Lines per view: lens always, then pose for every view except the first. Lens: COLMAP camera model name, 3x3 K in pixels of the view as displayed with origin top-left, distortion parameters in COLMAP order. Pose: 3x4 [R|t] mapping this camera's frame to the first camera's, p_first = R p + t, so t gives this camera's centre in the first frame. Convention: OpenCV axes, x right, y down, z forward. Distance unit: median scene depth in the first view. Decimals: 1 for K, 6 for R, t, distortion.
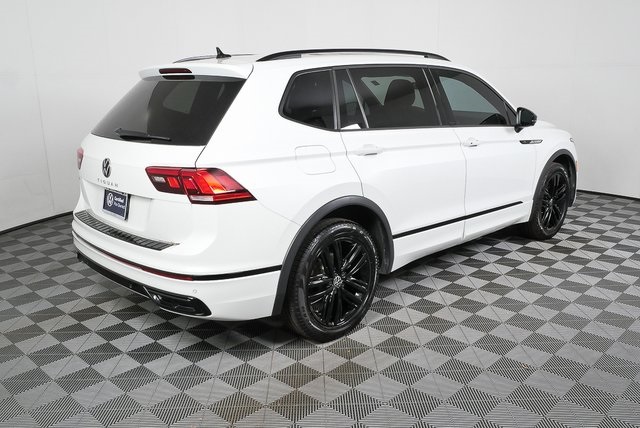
lens RADIAL K [[561.3, 0, 321.6], [0, 561.3, 212.9], [0, 0, 1]] dist [-0.045846, 0.031001]
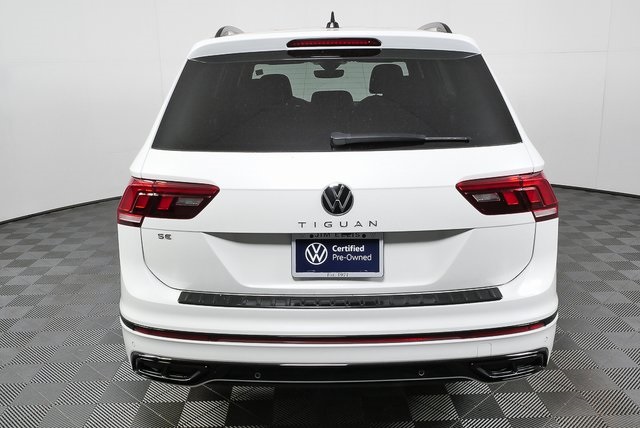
lens RADIAL K [[631.1, 0, 319.8], [0, 631.1, 214.2], [0, 0, 1]] dist [-0.002561, 0.000000]
pose [[0.707341, -0.161381, 0.688204, -0.733331], [0.174991, 0.983263, 0.050714, -0.086868], [-0.684870, 0.084557, 0.723742, 0.442332]]
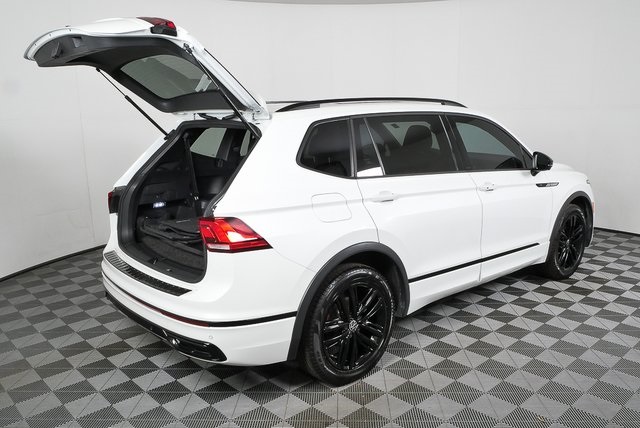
lens RADIAL K [[525.0, 0, 320.5], [0, 525.0, 219.2], [0, 0, 1]] dist [-0.036021, 0.007147]
pose [[0.998497, 0.008571, -0.054135, 0.018730], [-0.010634, 0.999223, -0.037938, -0.033576], [0.053767, 0.038457, 0.997813, 0.040076]]
